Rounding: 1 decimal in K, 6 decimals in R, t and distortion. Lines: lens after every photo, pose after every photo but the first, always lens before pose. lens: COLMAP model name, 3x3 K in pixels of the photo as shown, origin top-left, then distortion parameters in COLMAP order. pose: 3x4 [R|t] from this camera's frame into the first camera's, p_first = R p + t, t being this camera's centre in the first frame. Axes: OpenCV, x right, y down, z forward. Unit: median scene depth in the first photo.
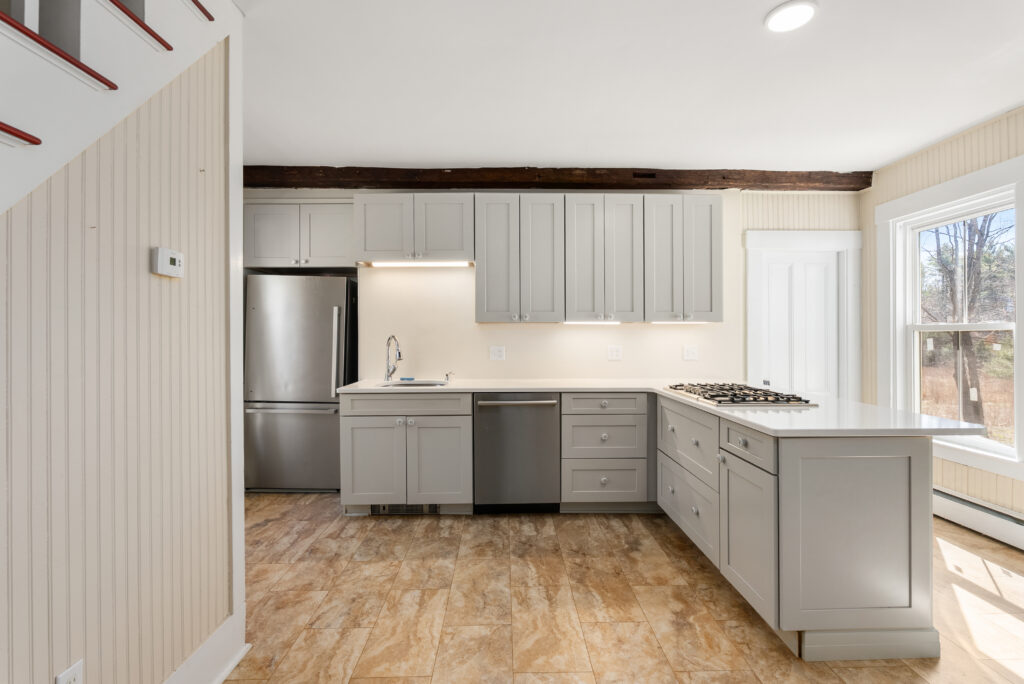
lens RADIAL K [[461.2, 0, 514.2], [0, 461.2, 335.4], [0, 0, 1]] dist [-0.000540, -0.000983]
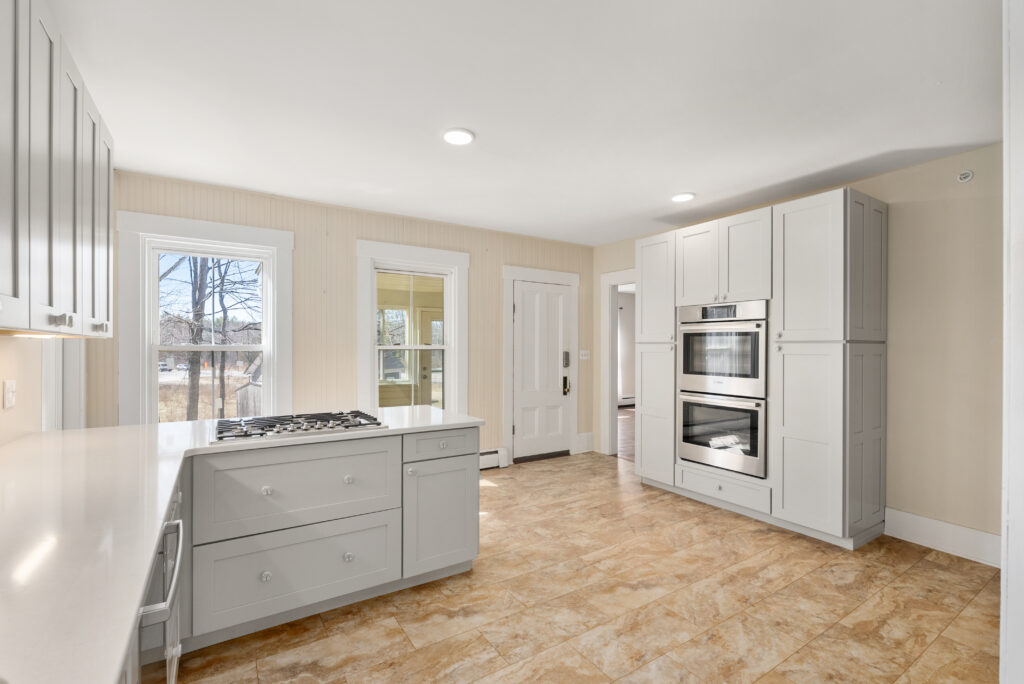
lens RADIAL K [[461.2, 0, 507.5], [0, 461.2, 345.9], [0, 0, 1]] dist [-0.000540, -0.000983]
pose [[-0.513704, 0.001625, 0.857966, -0.435526], [-0.000686, 0.999997, -0.002304, -0.021436], [-0.857967, -0.001772, -0.513701, 0.969709]]
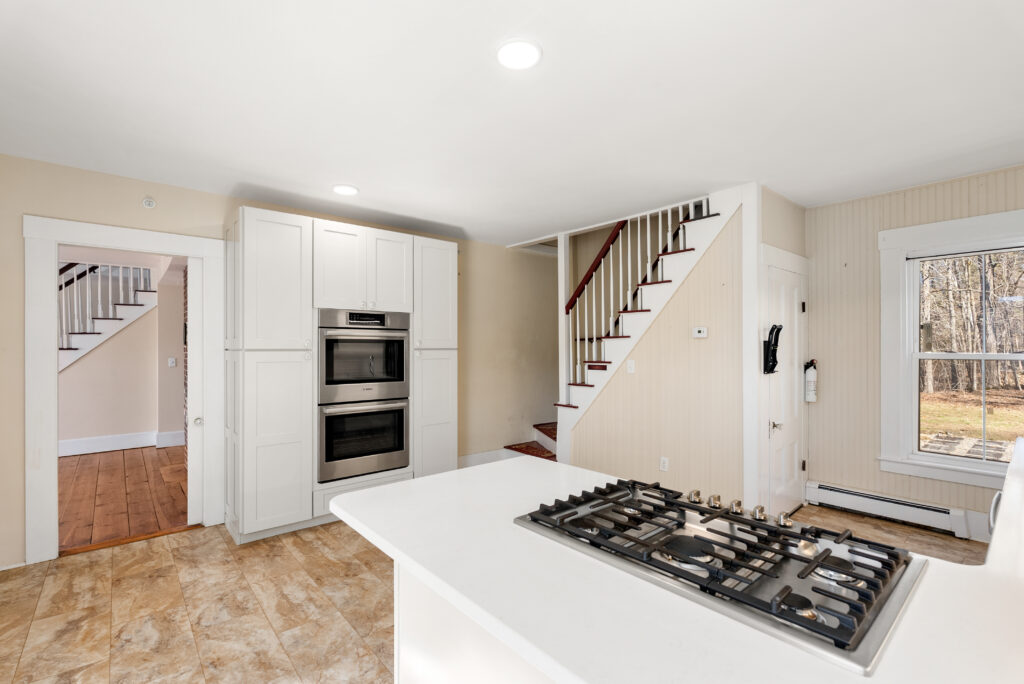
lens RADIAL K [[461.2, 0, 513.4], [0, 461.2, 344.8], [0, 0, 1]] dist [-0.000540, -0.000983]
pose [[-0.773644, 0.002380, -0.633615, 0.745057], [0.004008, 0.999991, -0.001138, -0.042097], [0.633607, -0.003420, -0.773647, 1.059406]]
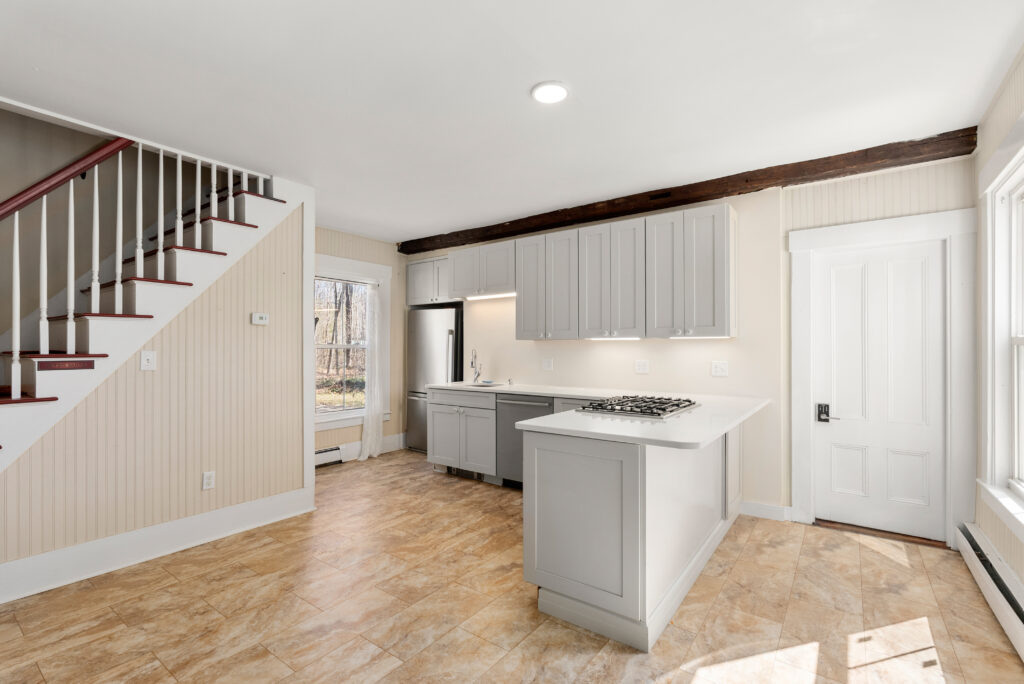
lens RADIAL K [[461.2, 0, 514.0], [0, 461.2, 346.9], [0, 0, 1]] dist [-0.000540, -0.000983]
pose [[0.791758, -0.000595, -0.610834, 0.771959], [-0.001513, 0.999995, -0.002936, -0.005132], [0.610833, 0.003249, 0.791753, -0.023522]]
